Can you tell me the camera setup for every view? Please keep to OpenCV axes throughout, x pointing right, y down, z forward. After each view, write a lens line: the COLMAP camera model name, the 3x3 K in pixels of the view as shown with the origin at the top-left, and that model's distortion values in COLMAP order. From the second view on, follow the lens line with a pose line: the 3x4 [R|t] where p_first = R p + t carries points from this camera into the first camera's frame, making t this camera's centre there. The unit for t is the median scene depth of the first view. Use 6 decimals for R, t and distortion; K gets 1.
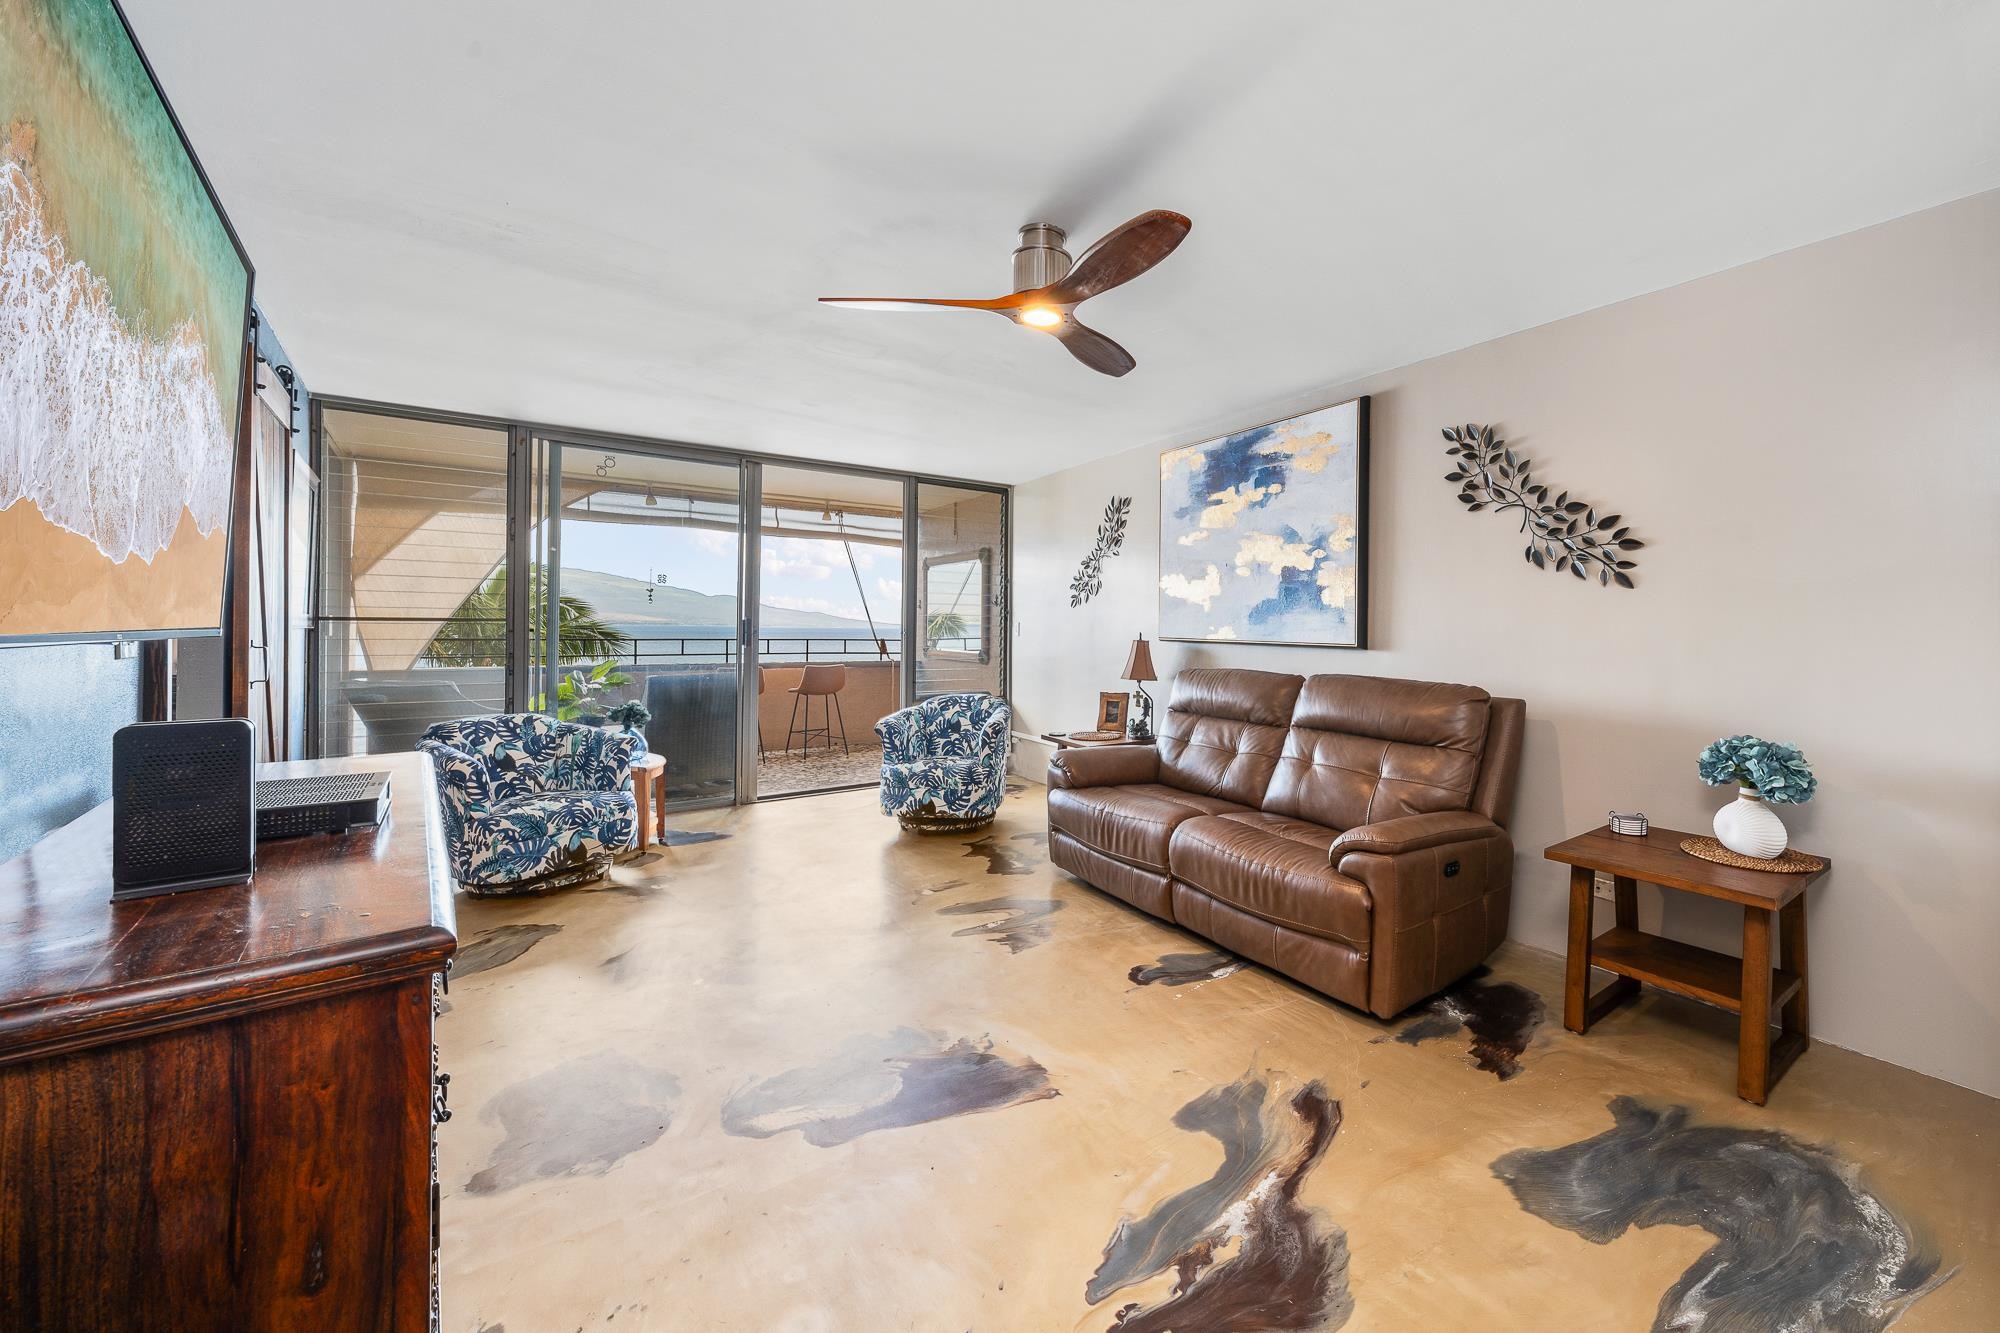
lens RADIAL K [[771.0, 0, 1114.5], [0, 771.0, 627.5], [0, 0, 1]] dist [-0.000965, -0.000189]
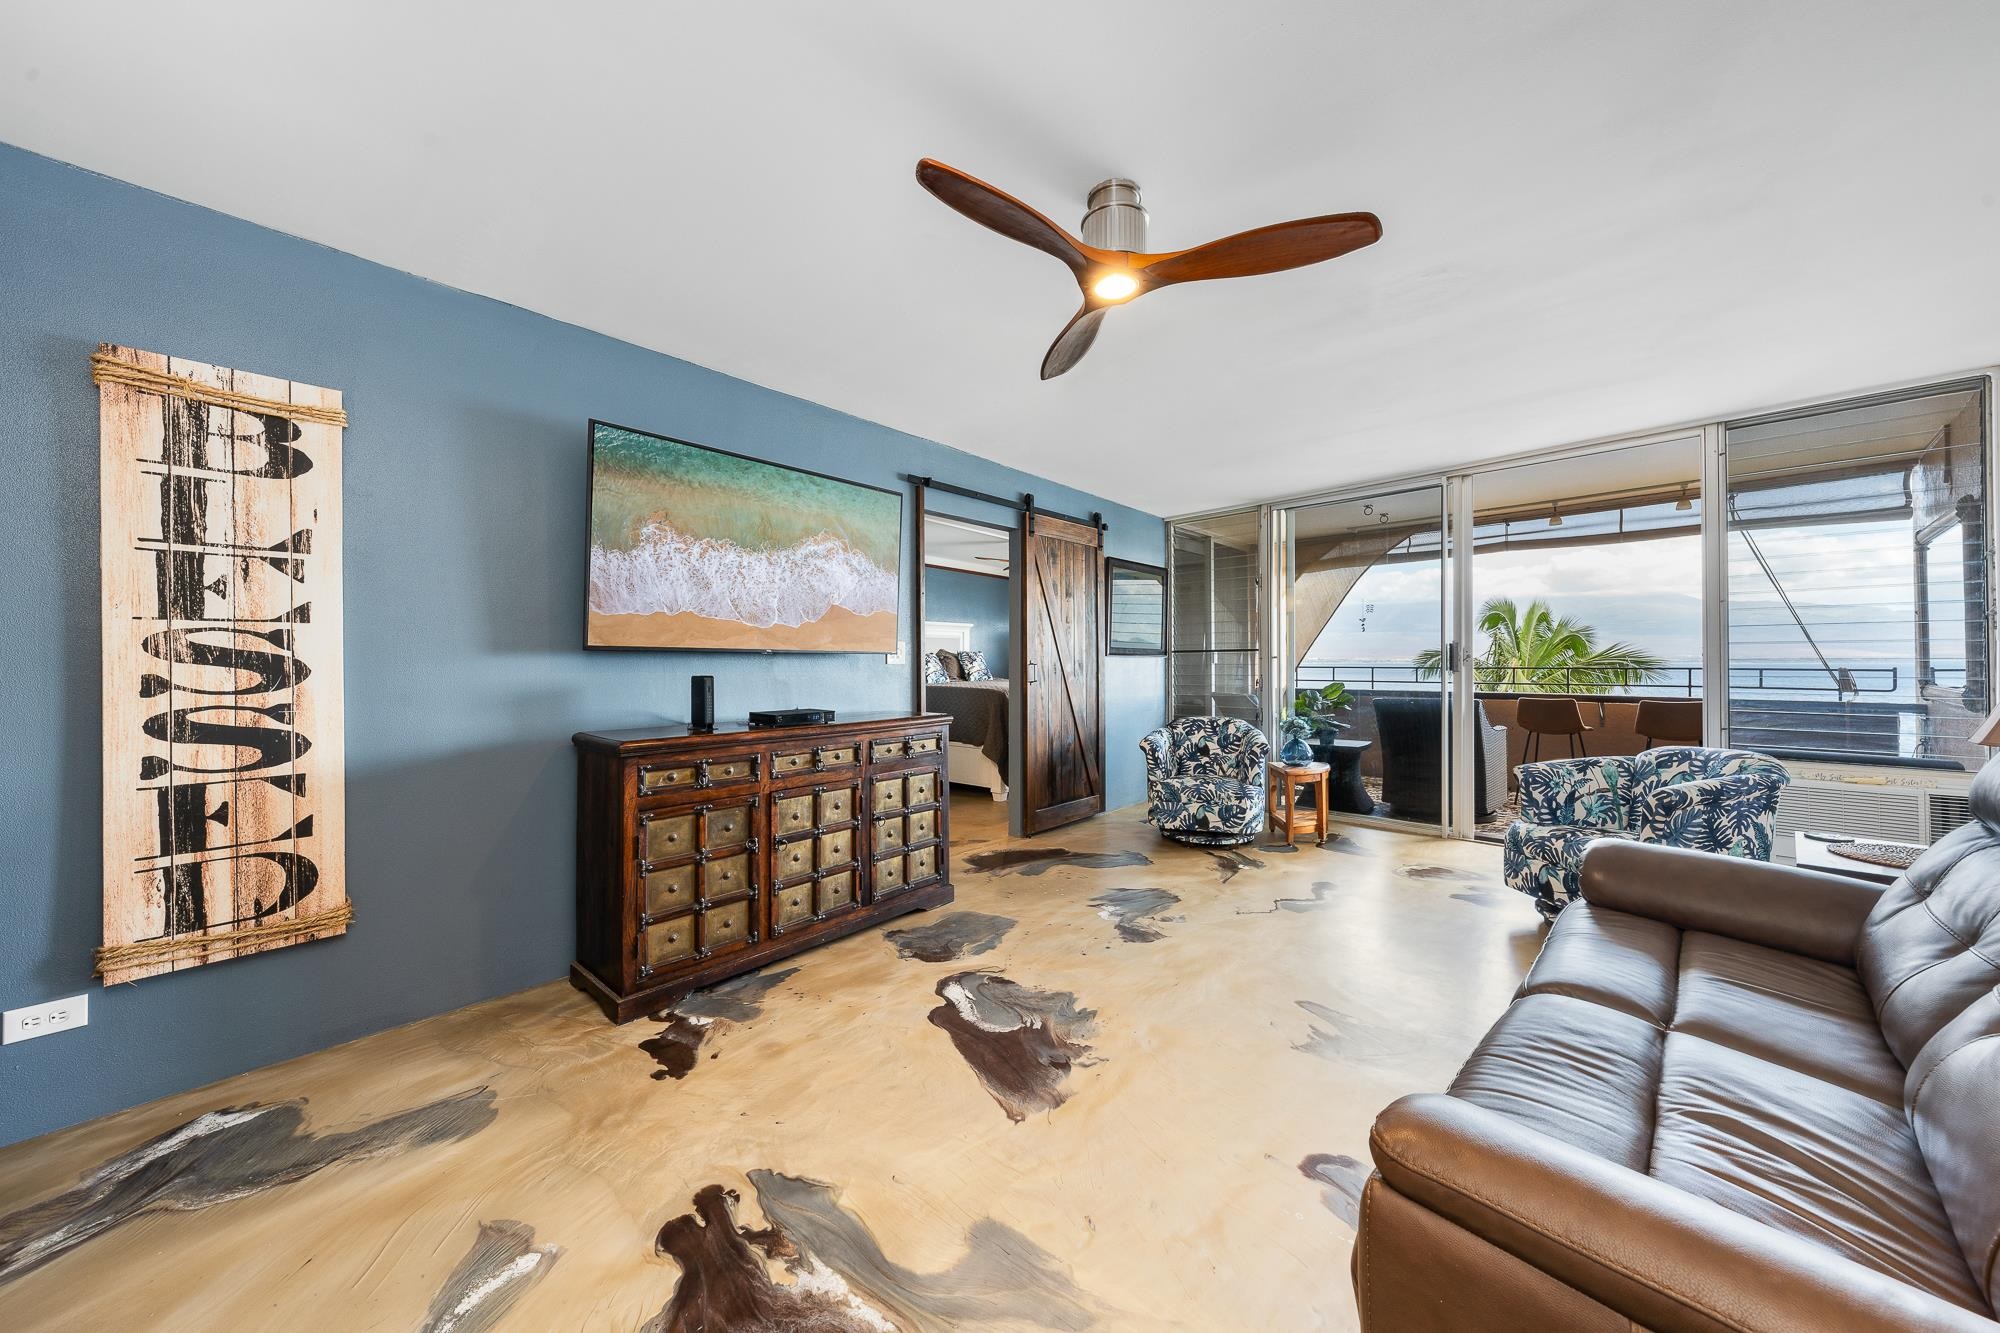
lens RADIAL K [[684.5, 0, 983.8], [0, 684.5, 658.7], [0, 0, 1]] dist [-0.000727, -0.000071]
pose [[0.098196, -0.017222, -0.995018, 0.470358], [0.004588, 0.999847, -0.016853, 0.031217], [0.995156, -0.002911, 0.098261, 0.537526]]
